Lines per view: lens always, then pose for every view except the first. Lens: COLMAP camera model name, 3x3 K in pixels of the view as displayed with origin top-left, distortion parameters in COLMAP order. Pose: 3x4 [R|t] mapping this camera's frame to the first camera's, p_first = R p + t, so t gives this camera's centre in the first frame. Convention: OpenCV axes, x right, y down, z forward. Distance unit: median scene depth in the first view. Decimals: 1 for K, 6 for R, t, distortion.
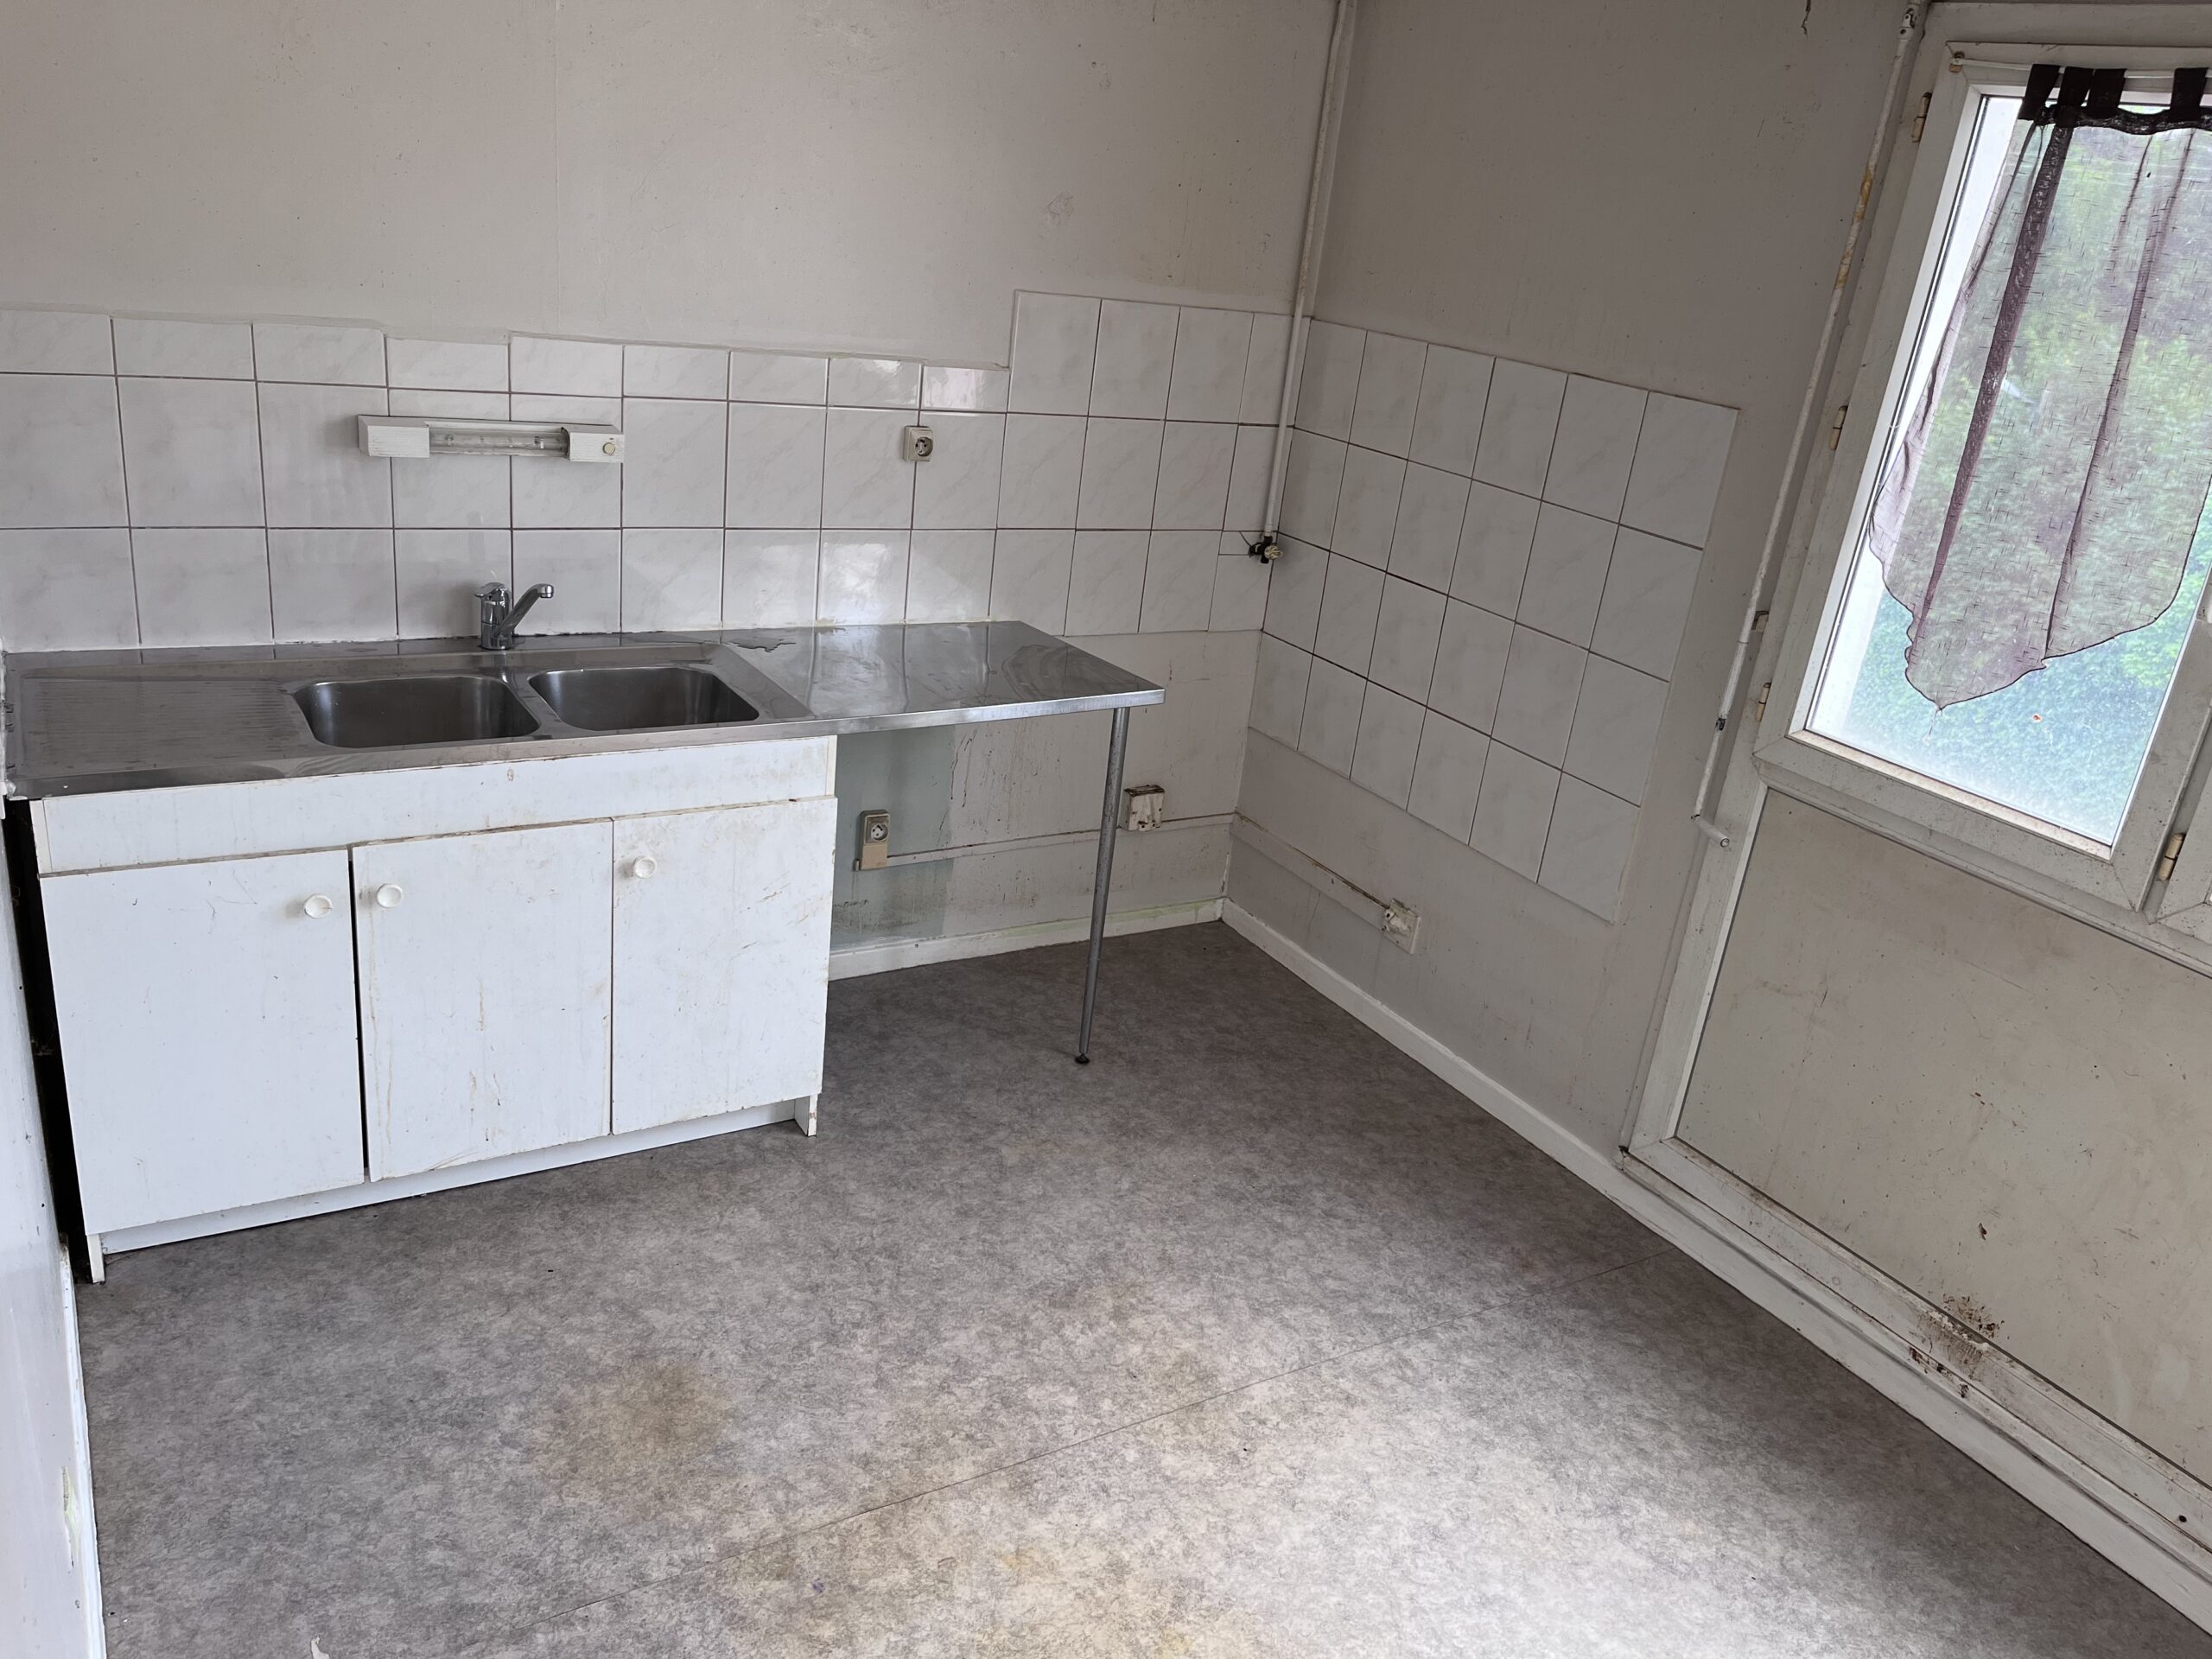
lens RADIAL K [[1653.5, 0, 1106.0], [0, 1653.5, 829.5], [0, 0, 1]] dist [0.059700, -0.105323]
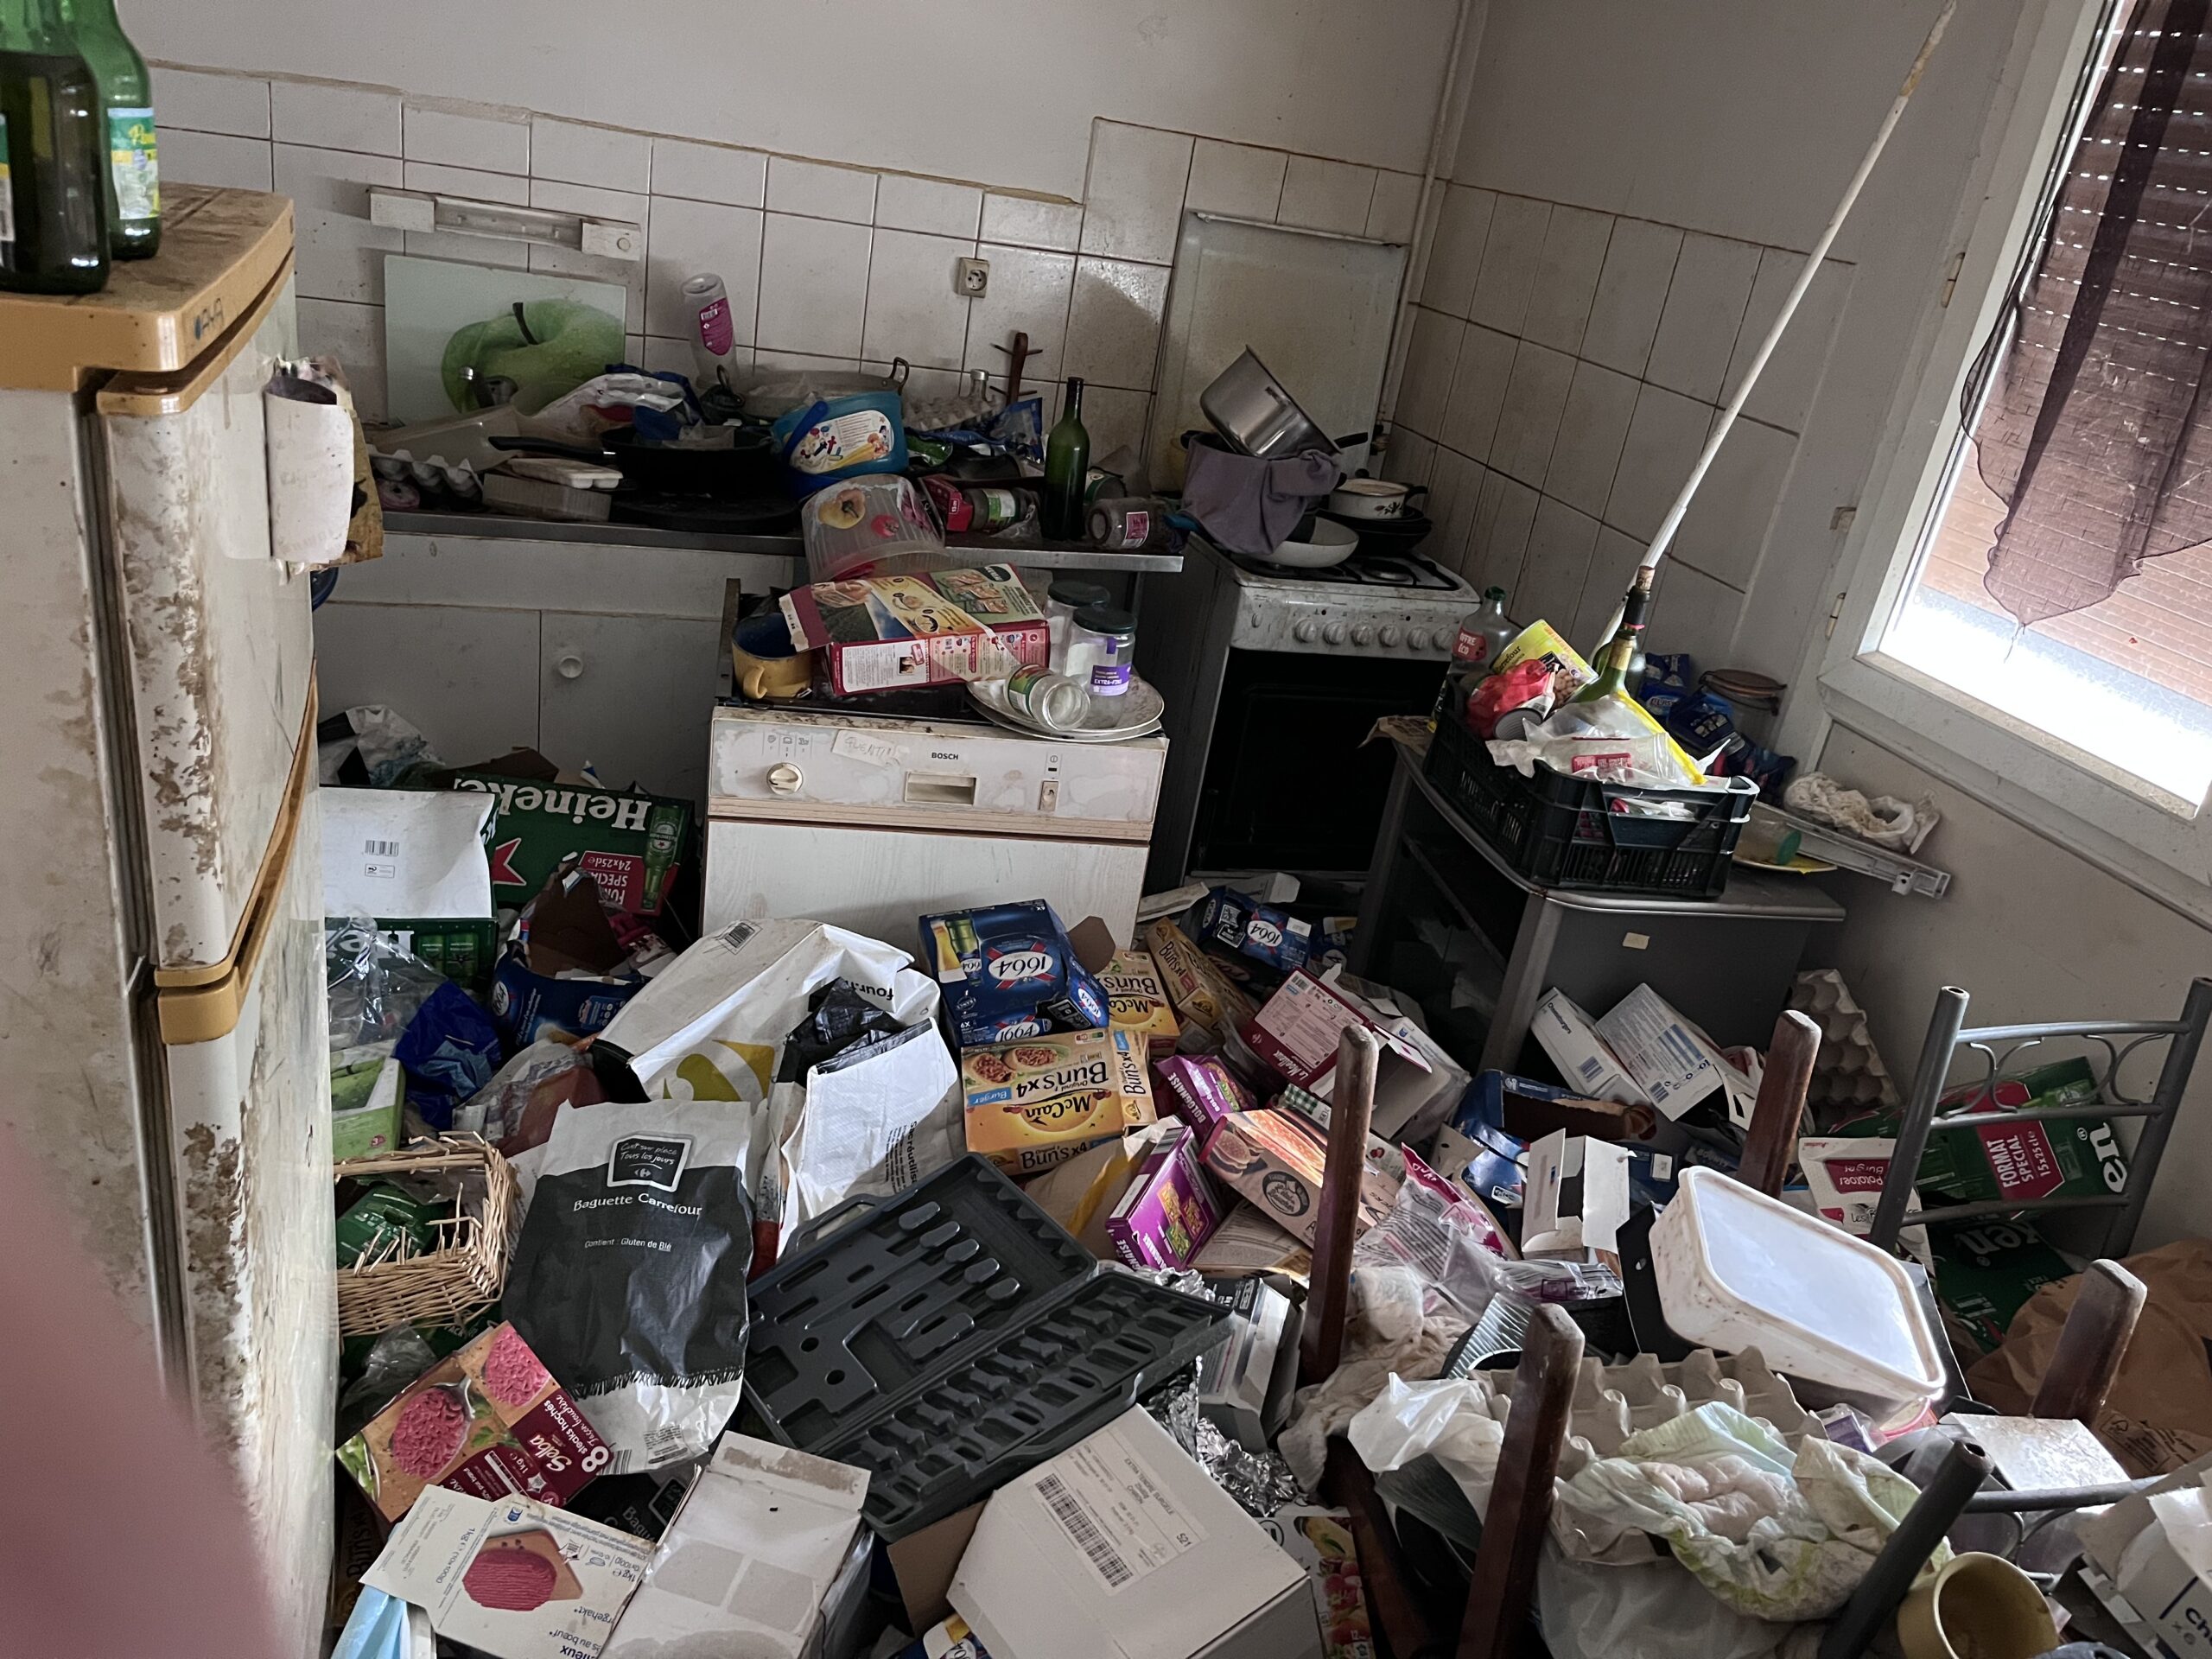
lens RADIAL K [[1653.5, 0, 1106.0], [0, 1653.5, 829.5], [0, 0, 1]] dist [0.059700, -0.105323]
pose [[0.975862, 0.122689, -0.180670, 0.202062], [-0.120214, 0.992442, 0.024630, 0.053440], [0.182326, -0.002316, 0.983235, 0.111786]]
